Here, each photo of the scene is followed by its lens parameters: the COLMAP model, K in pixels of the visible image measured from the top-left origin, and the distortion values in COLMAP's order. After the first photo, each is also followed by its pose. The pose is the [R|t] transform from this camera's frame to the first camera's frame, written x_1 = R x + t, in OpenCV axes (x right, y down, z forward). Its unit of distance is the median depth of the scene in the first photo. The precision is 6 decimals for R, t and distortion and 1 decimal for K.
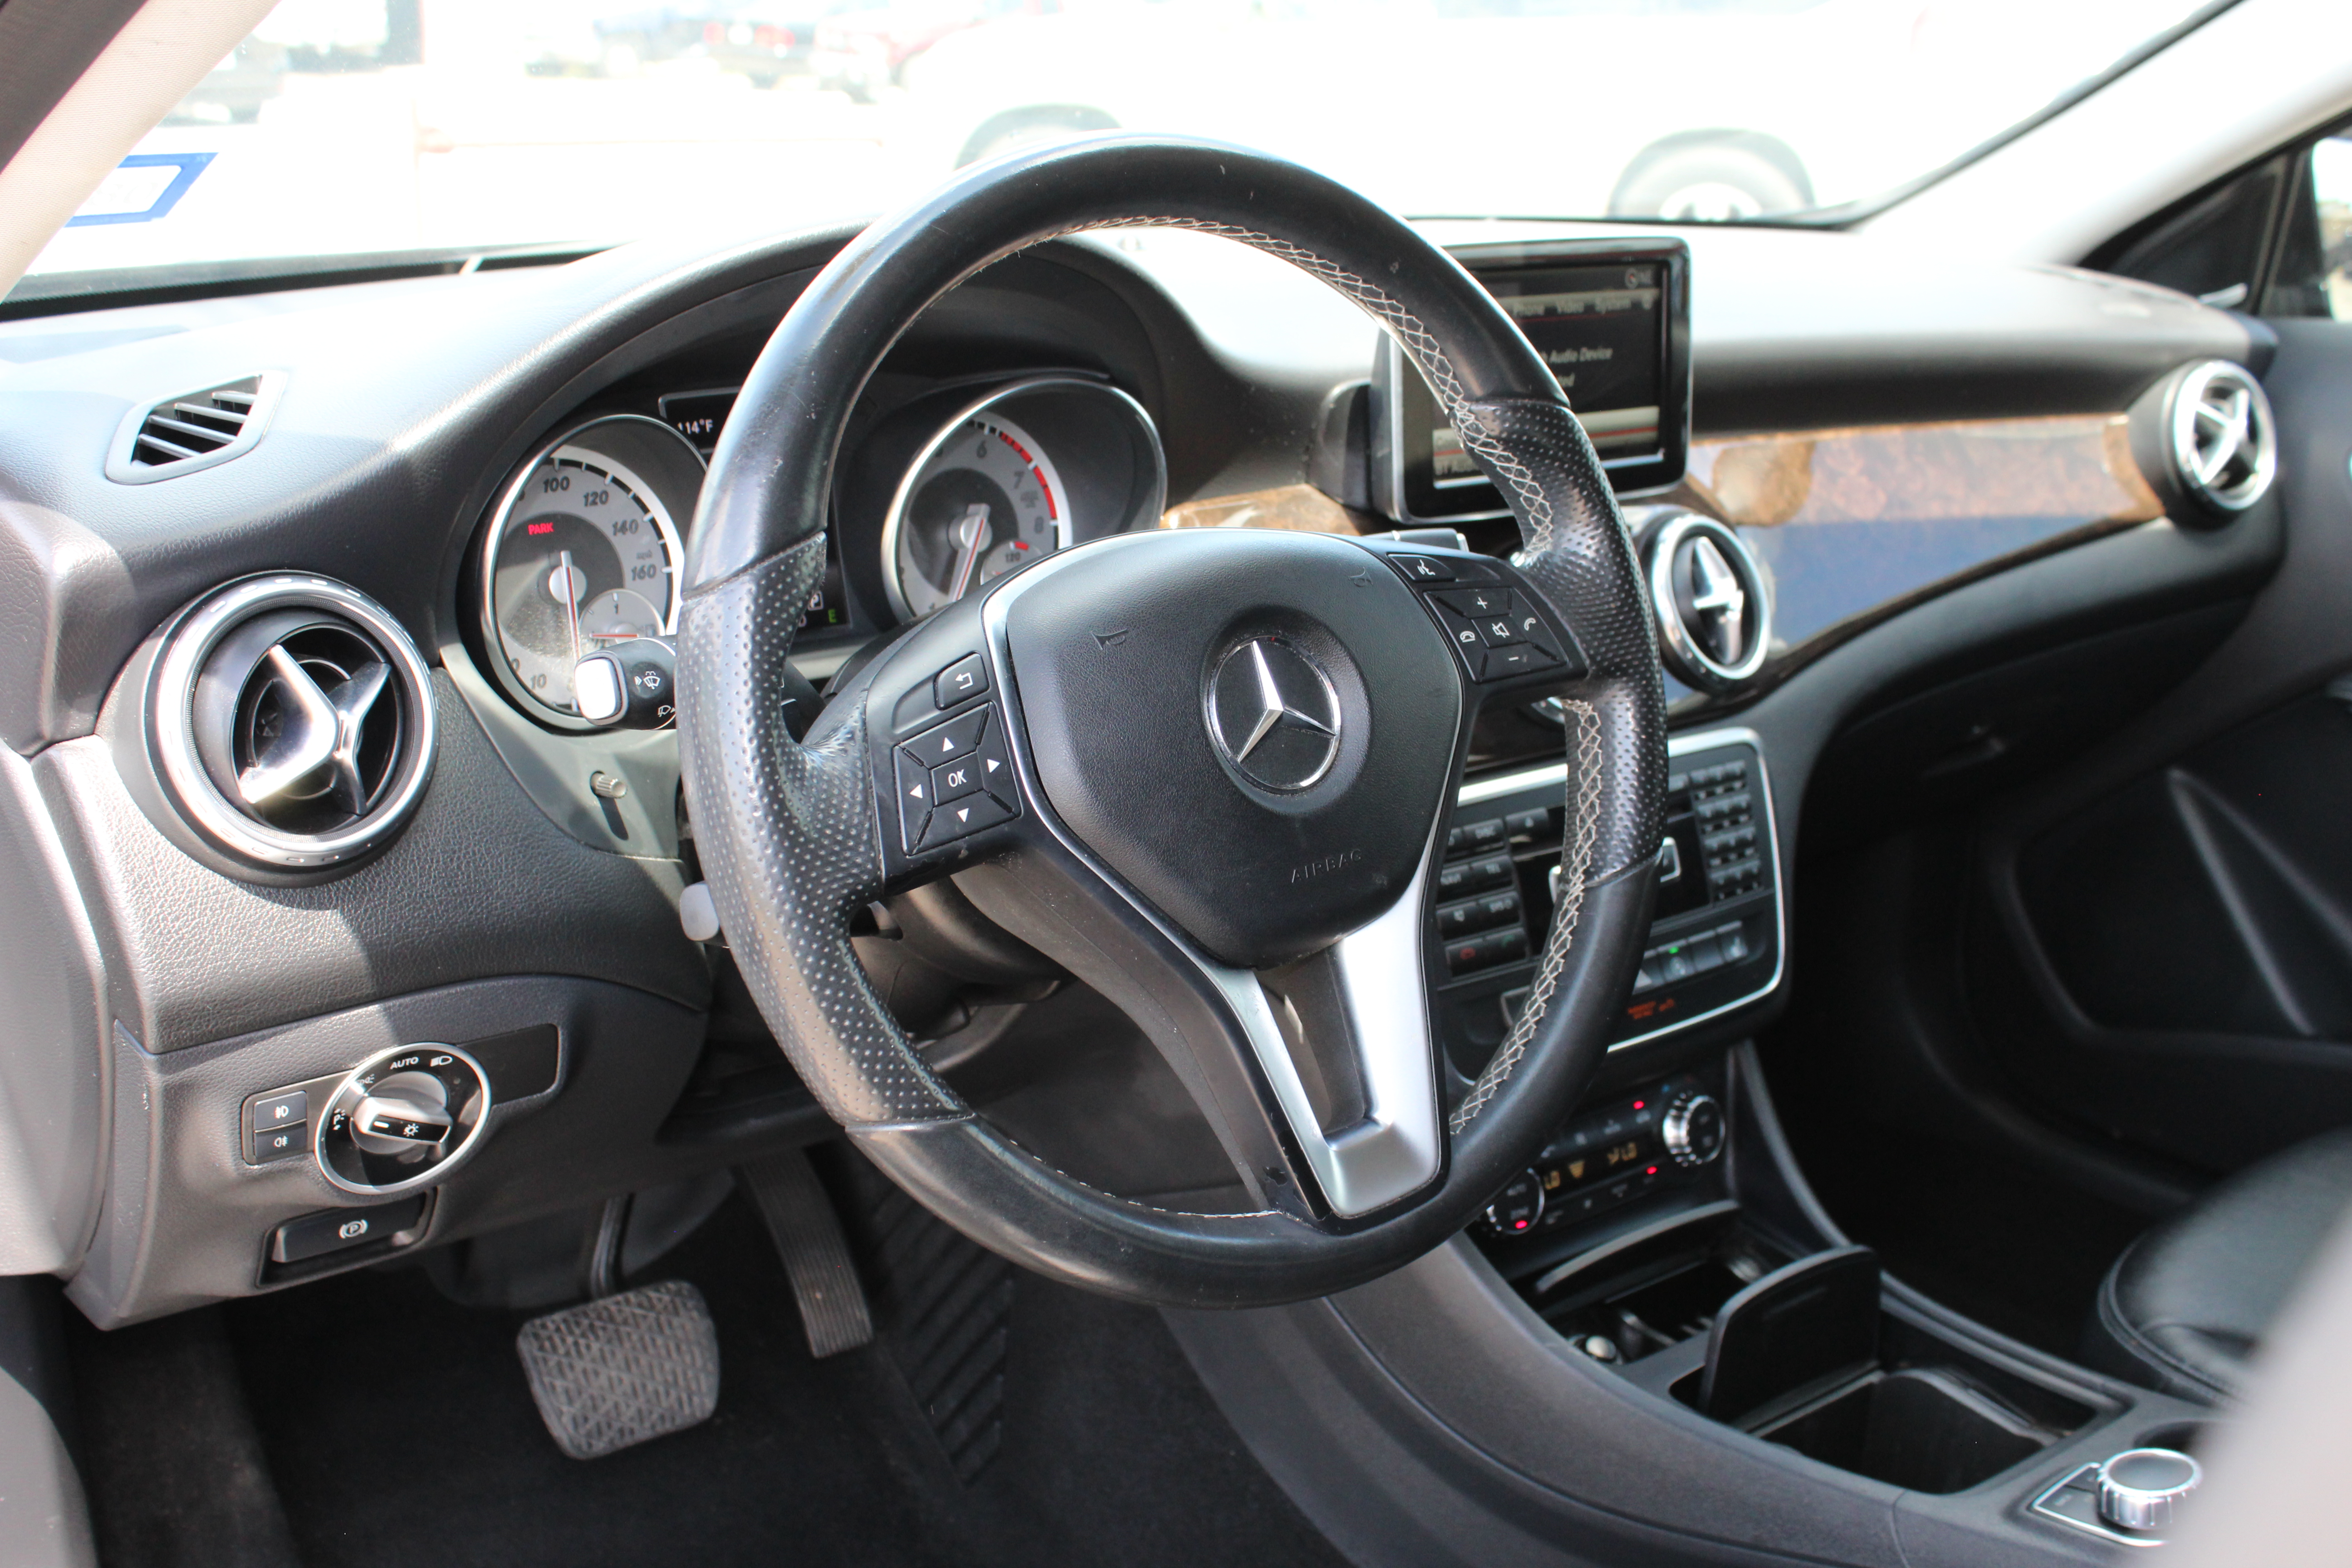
lens RADIAL K [[2486.5, 0, 1167.3], [0, 2486.5, 793.4], [0, 0, 1]] dist [-0.051995, 0.000000]
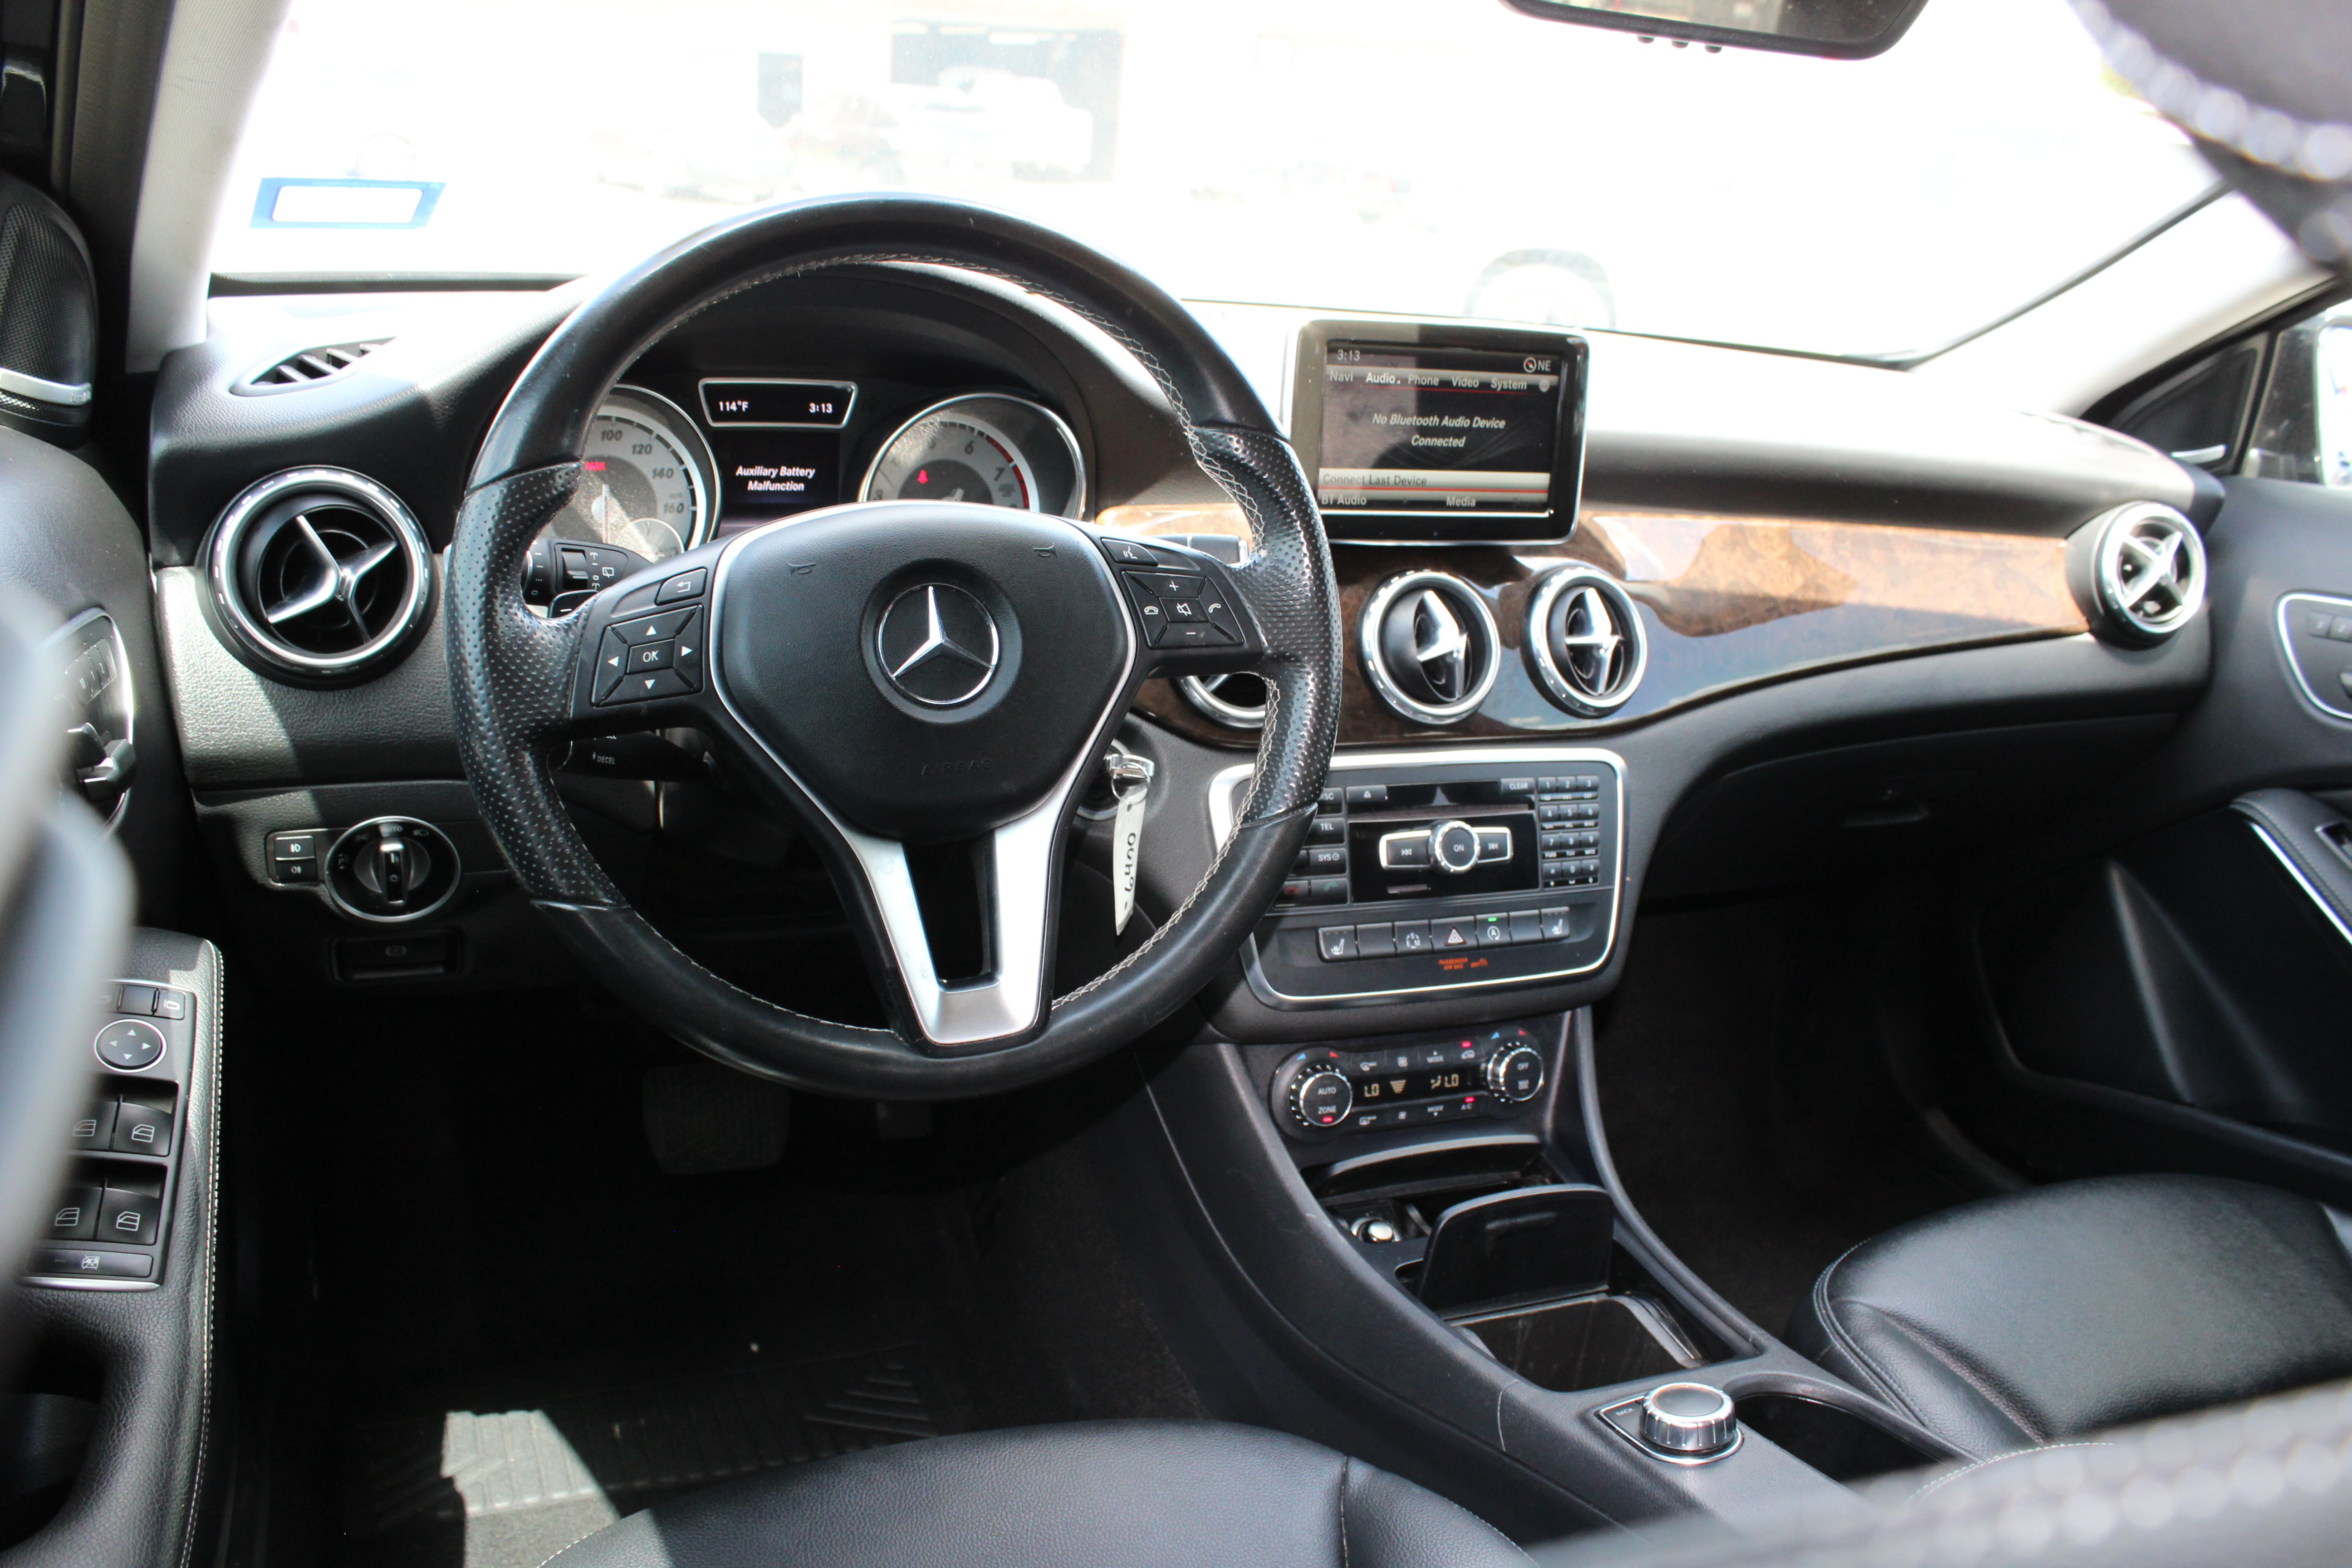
lens RADIAL K [[1966.8, 0, 1190.2], [0, 1966.8, 787.2], [0, 0, 1]] dist [-0.136572, 0.105257]
pose [[0.961995, 0.138651, -0.235246, 0.277030], [-0.138508, 0.990212, 0.017215, 0.003381], [0.235331, 0.016023, 0.971783, 0.036515]]
